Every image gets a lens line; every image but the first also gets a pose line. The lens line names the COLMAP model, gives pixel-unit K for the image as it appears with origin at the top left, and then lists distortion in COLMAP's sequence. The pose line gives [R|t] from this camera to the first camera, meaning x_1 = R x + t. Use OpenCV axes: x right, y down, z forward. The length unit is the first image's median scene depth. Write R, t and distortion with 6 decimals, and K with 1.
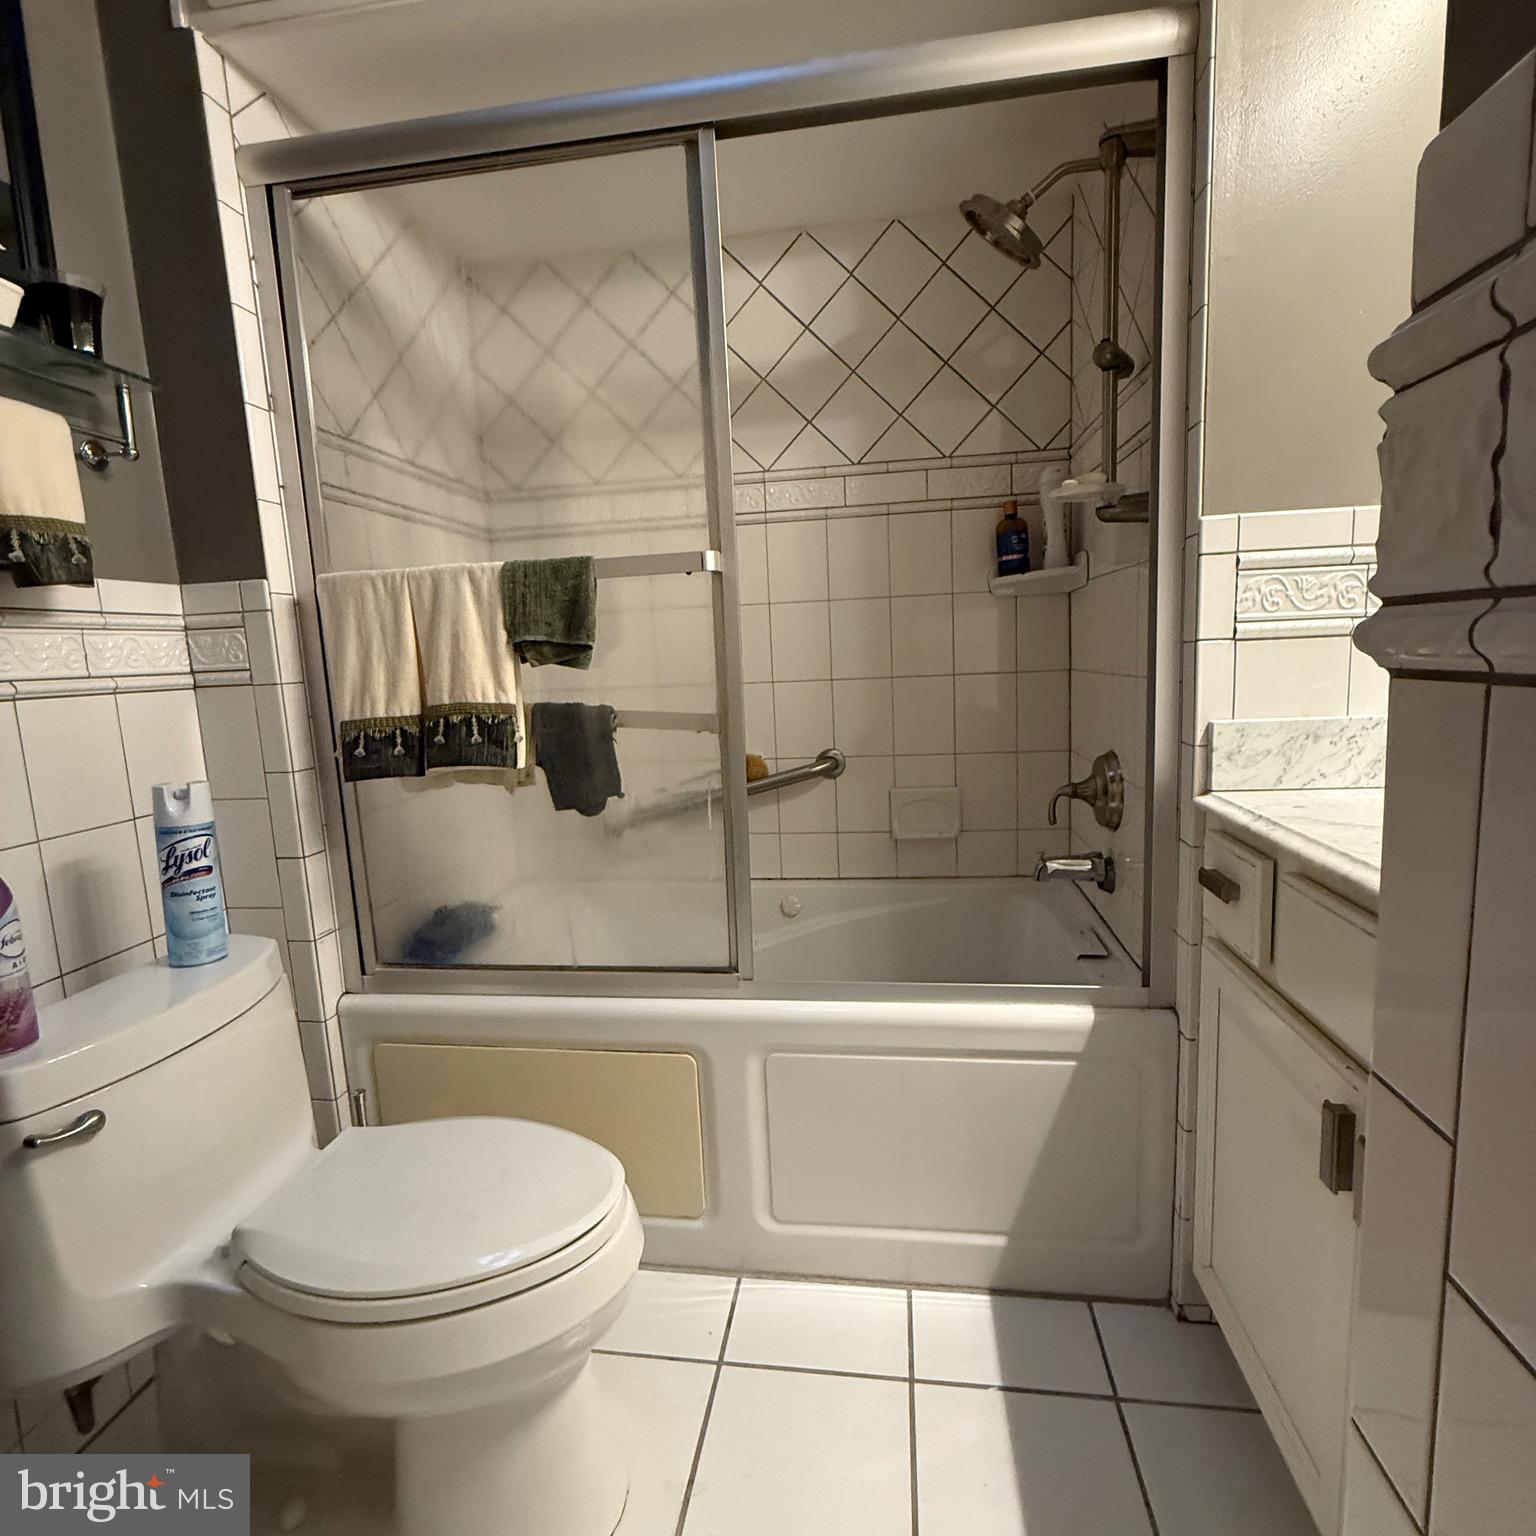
lens RADIAL K [[815.7, 0, 769.0], [0, 815.7, 764.6], [0, 0, 1]] dist [0.000019, -0.000965]
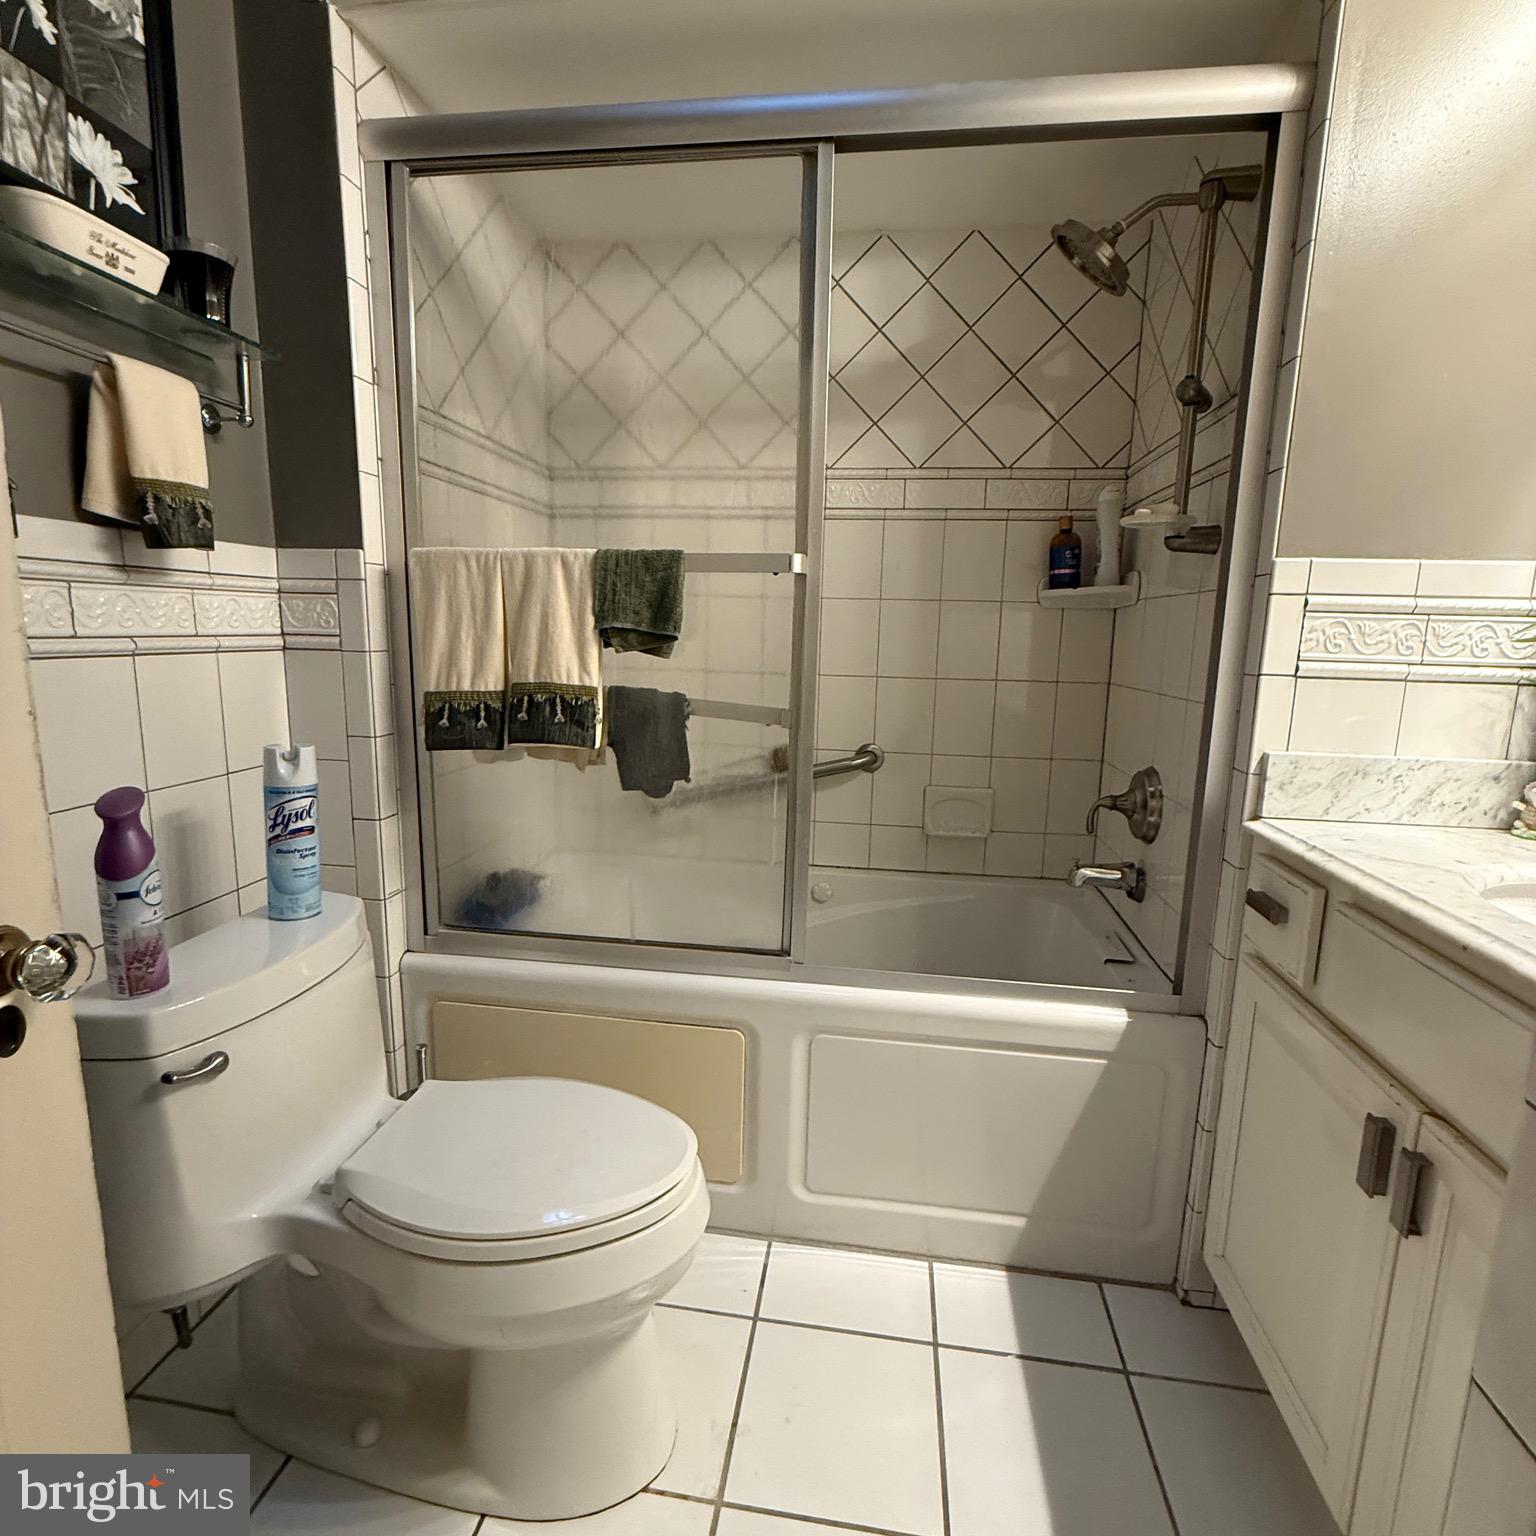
lens RADIAL K [[815.7, 0, 769.0], [0, 815.7, 764.6], [0, 0, 1]] dist [0.000019, -0.000965]
pose [[0.997639, 0.067001, 0.015092, -0.103272], [-0.067393, 0.997355, 0.027217, -0.019106], [-0.013228, -0.028170, 0.999516, -0.044907]]
